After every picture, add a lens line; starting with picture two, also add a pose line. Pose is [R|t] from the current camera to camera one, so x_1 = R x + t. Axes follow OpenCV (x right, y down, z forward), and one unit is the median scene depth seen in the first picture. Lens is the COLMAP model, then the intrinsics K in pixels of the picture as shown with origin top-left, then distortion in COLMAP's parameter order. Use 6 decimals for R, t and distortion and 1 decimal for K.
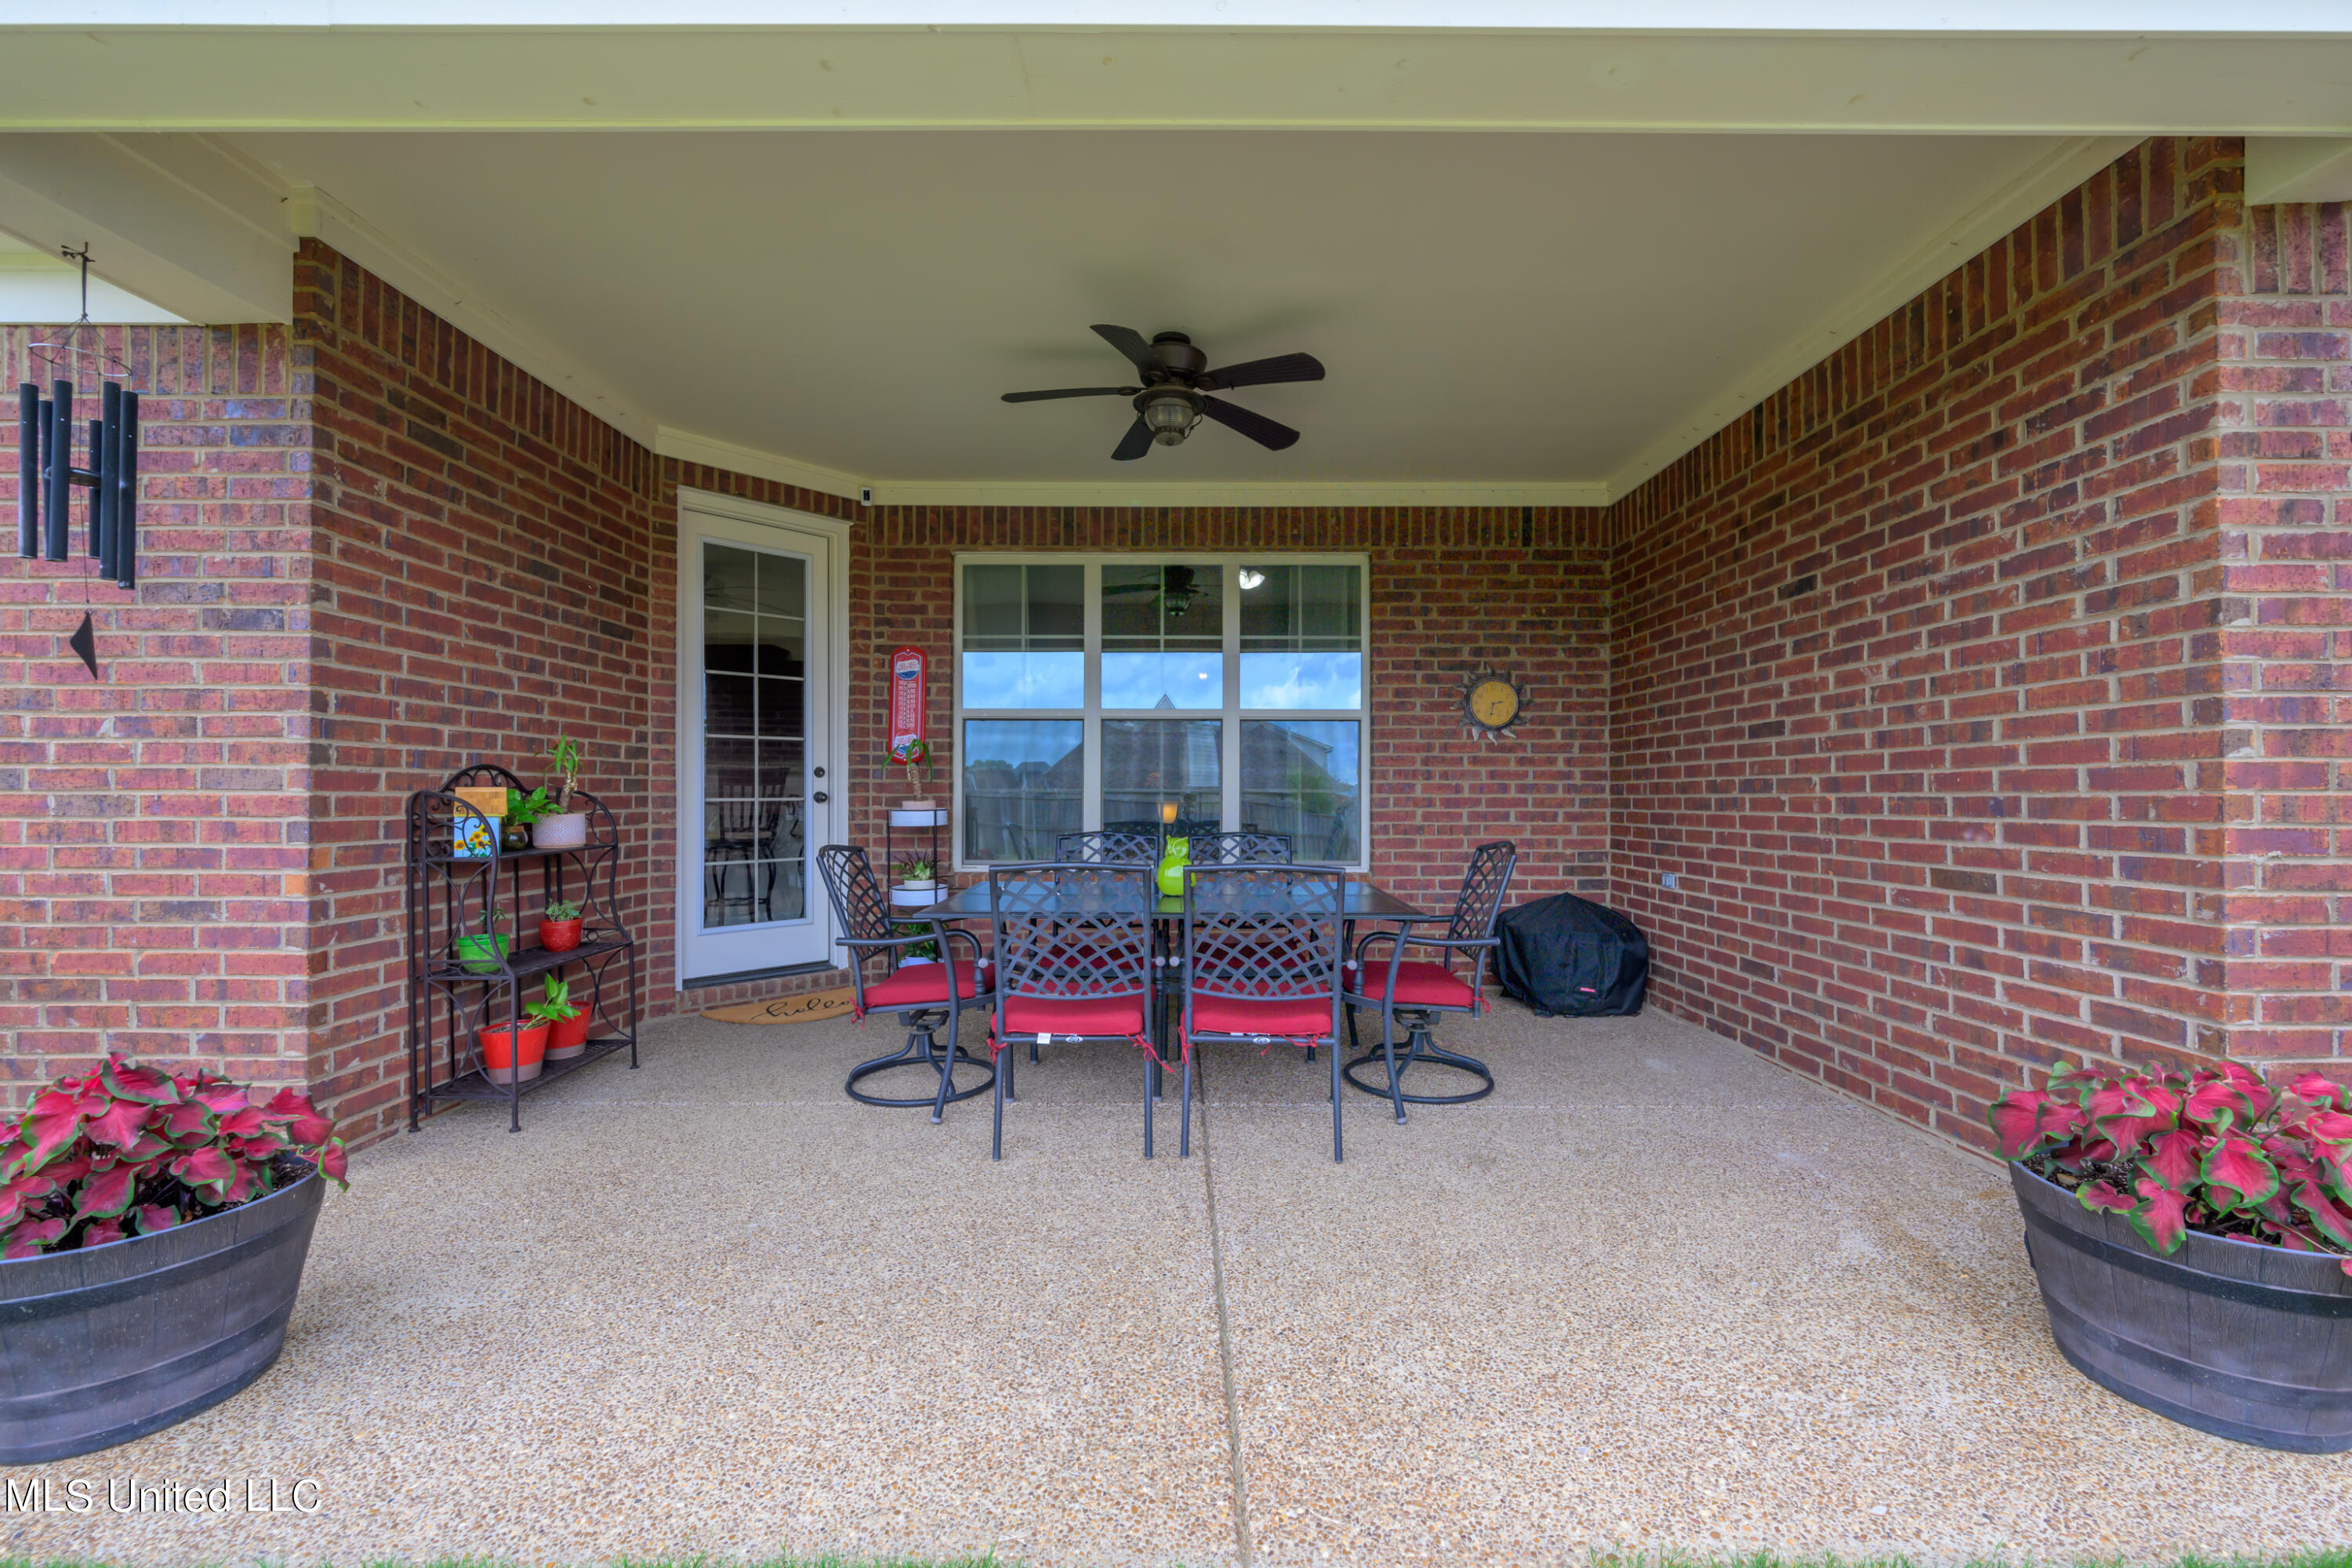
lens RADIAL K [[884.4, 0, 1182.6], [0, 884.4, 796.7], [0, 0, 1]] dist [-0.002540, -0.000003]
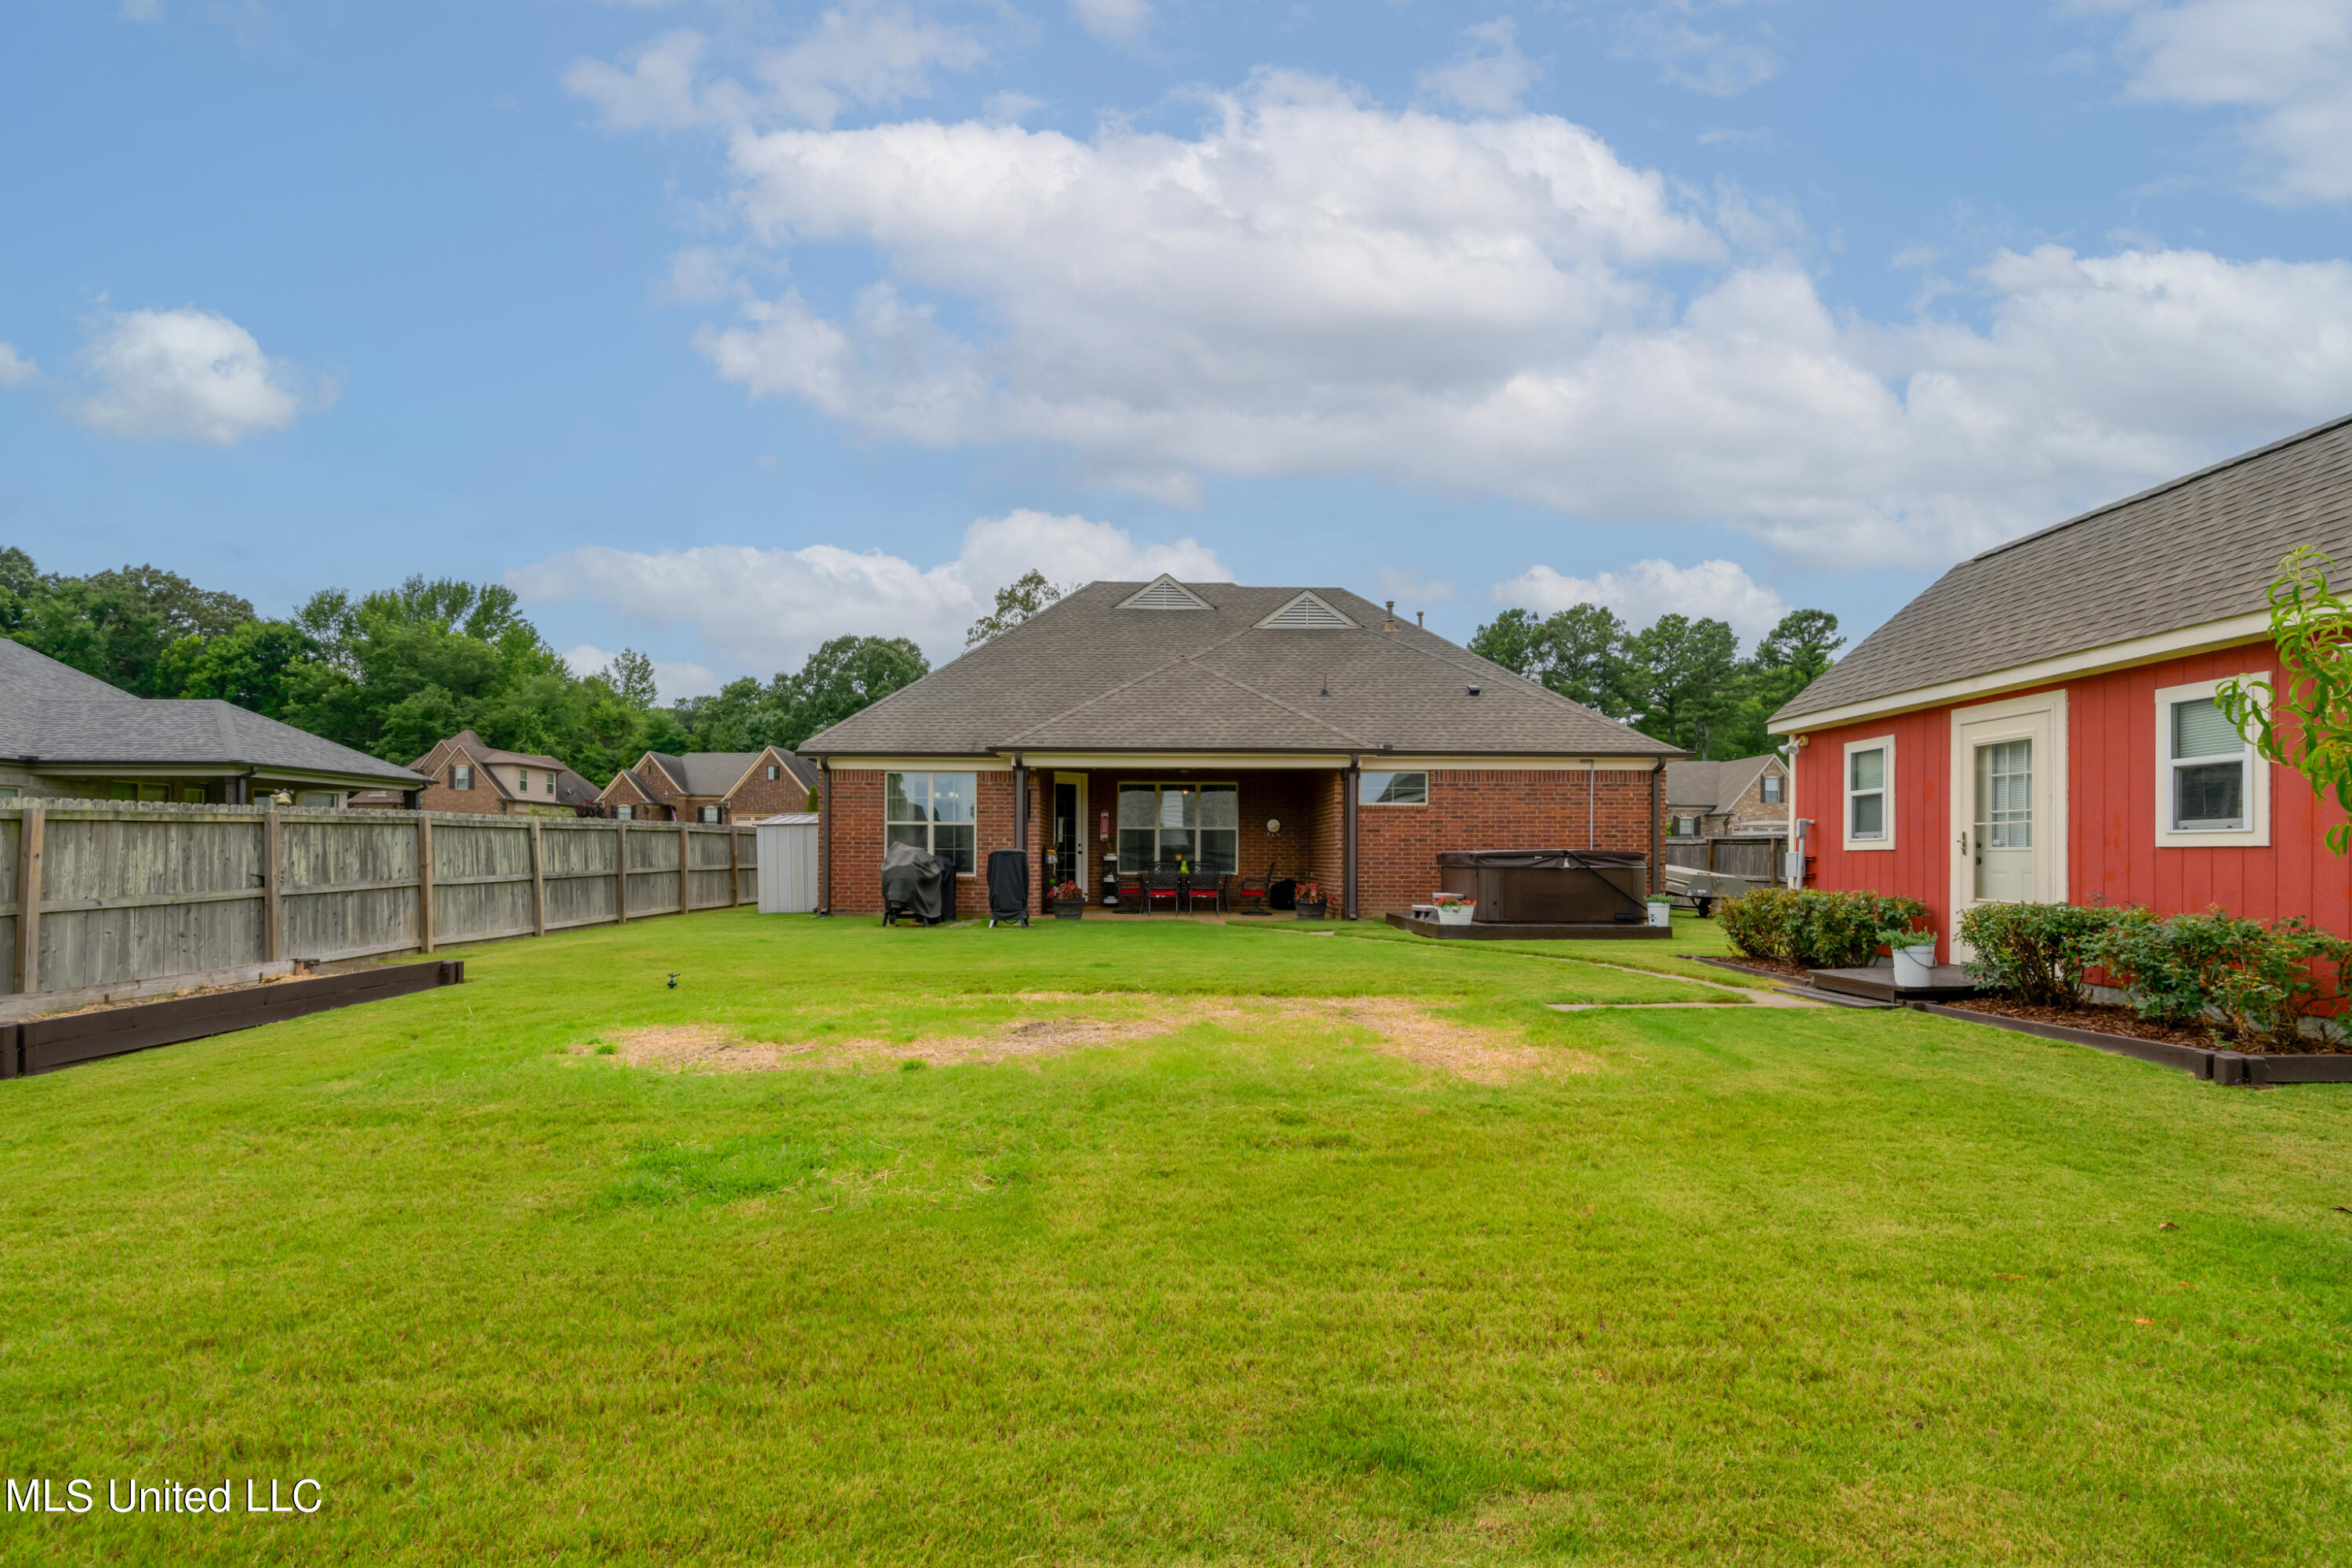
lens RADIAL K [[1019.9, 0, 1118.3], [0, 1019.9, 856.8], [0, 0, 1]] dist [-0.000474, 0.000438]
pose [[0.999808, 0.000286, -0.019593, -0.284904], [-0.000248, 0.999998, 0.001924, 0.015929], [0.019594, -0.001919, 0.999806, -4.802288]]
